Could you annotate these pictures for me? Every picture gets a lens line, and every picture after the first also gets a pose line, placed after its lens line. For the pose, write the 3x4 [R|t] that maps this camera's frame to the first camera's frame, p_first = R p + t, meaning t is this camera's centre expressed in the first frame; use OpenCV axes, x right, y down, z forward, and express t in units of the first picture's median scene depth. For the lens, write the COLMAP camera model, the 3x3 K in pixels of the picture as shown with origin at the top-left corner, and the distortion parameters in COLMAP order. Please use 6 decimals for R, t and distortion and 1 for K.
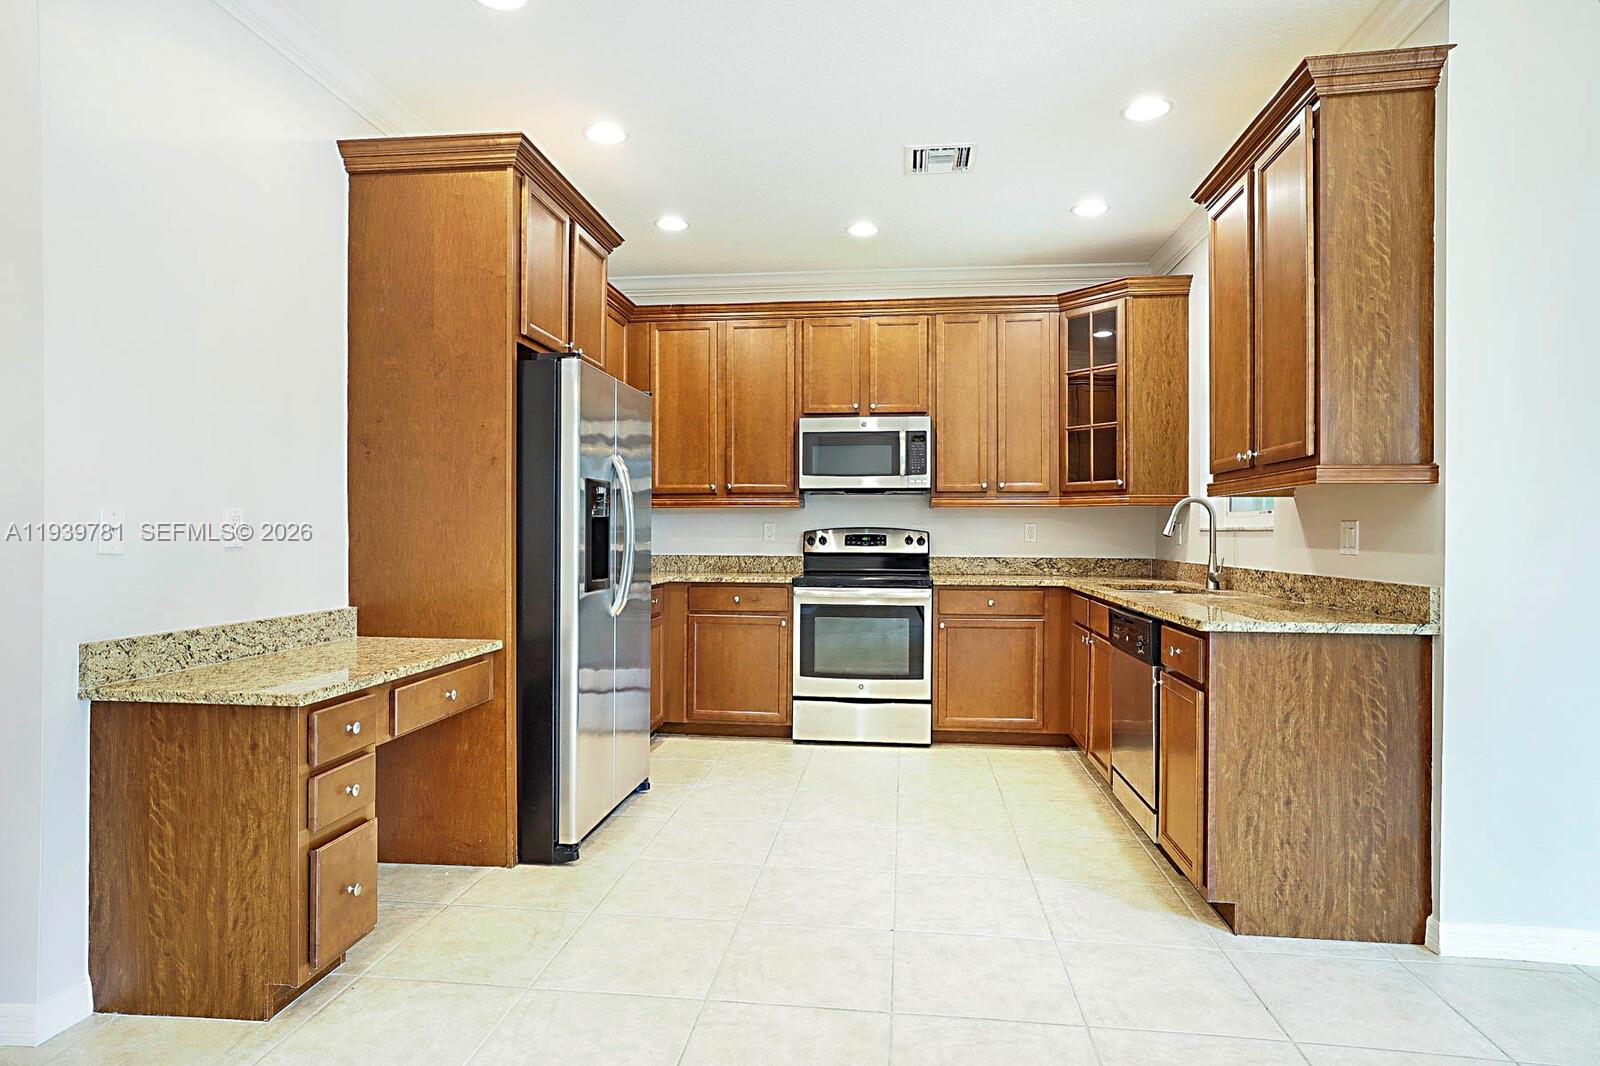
lens RADIAL K [[896.2, 0, 800.0], [0, 896.2, 533.0], [0, 0, 1]] dist [-0.037194, 0.046420]
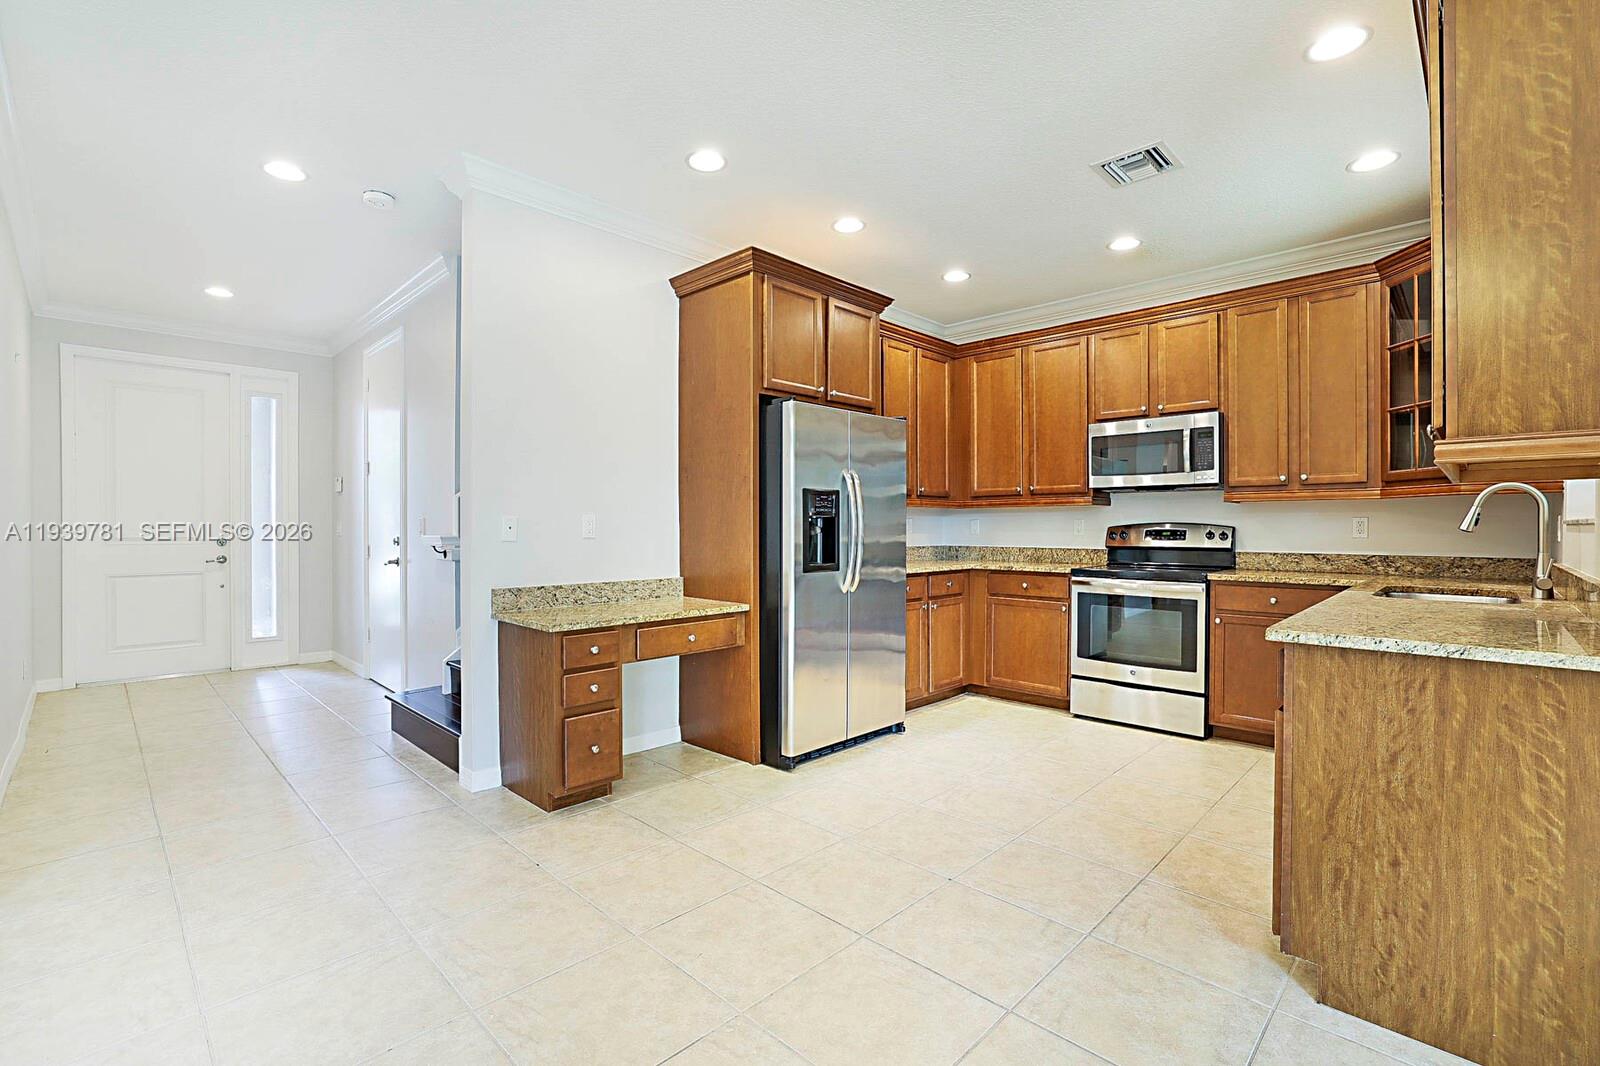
lens RADIAL K [[714.8, 0, 799.8], [0, 714.8, 529.1], [0, 0, 1]] dist [-0.040828, 0.018224]
pose [[0.793559, -0.001696, -0.608491, 0.270380], [0.002231, 0.999998, 0.000122, 0.000059], [0.608490, -0.001454, 0.793560, 0.092901]]
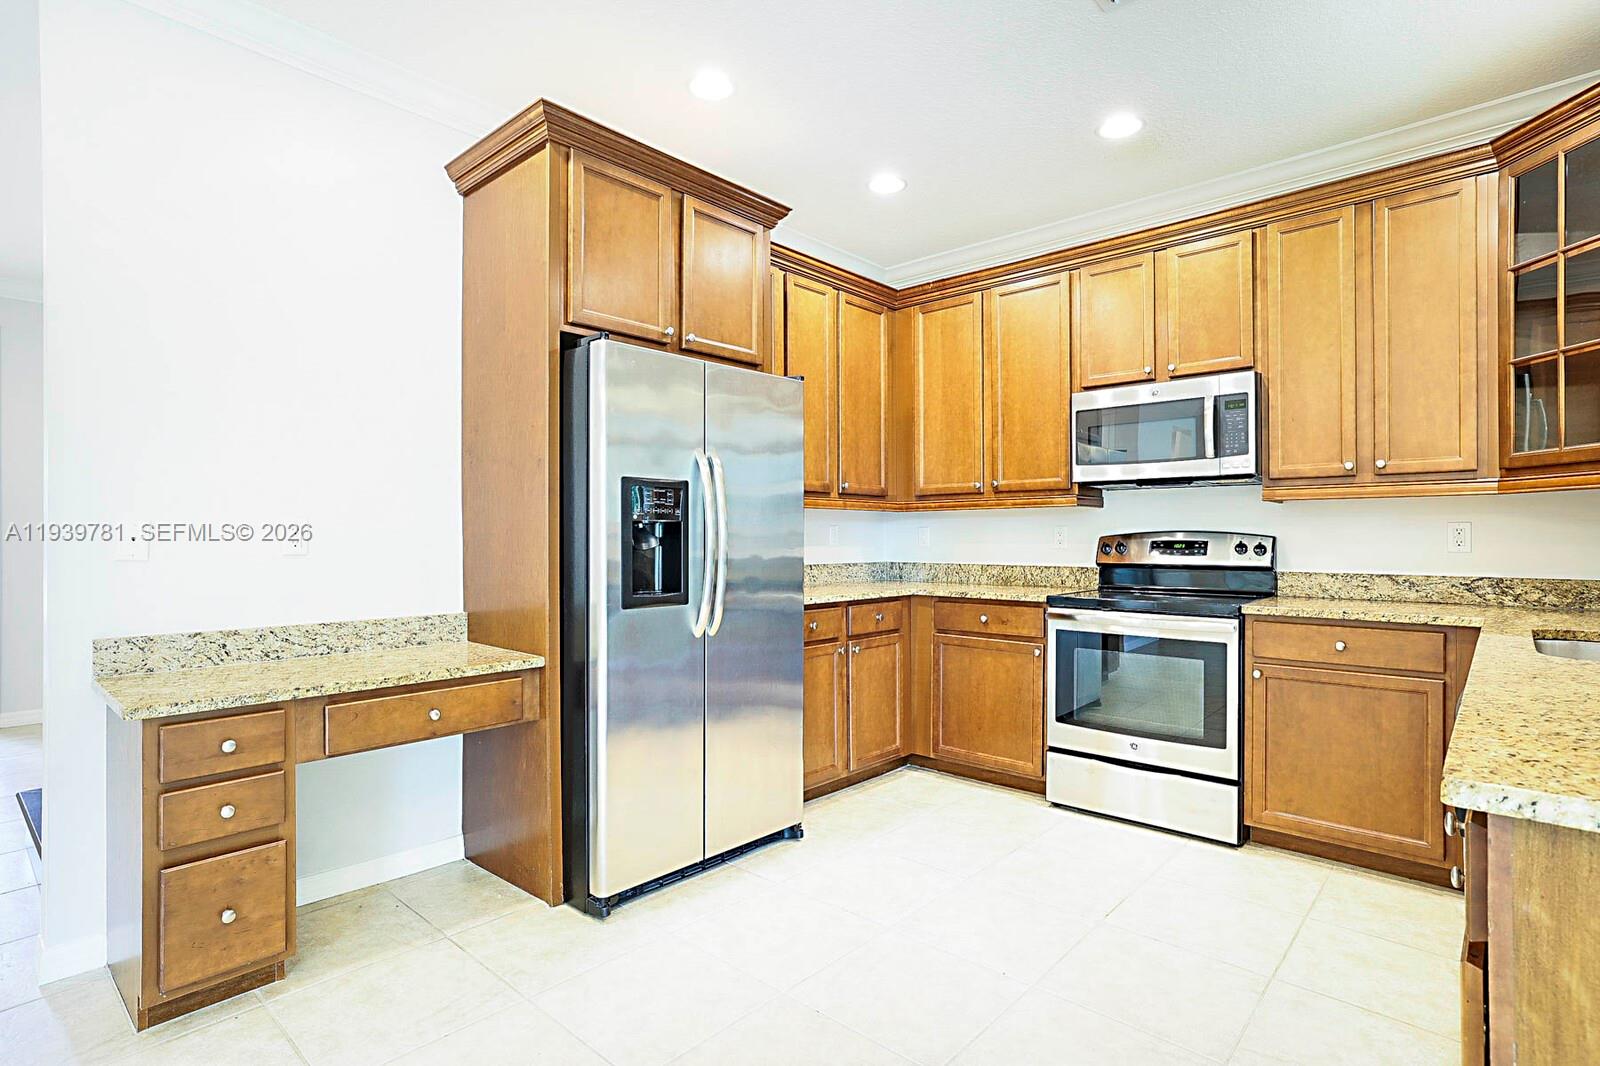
lens RADIAL K [[799.1, 0, 793.0], [0, 799.1, 535.7], [0, 0, 1]] dist [-0.035470, 0.022721]
pose [[0.812943, -0.005431, -0.582318, 0.224945], [0.003323, 0.999983, -0.004687, -0.000260], [0.582334, 0.001876, 0.812947, 0.307897]]
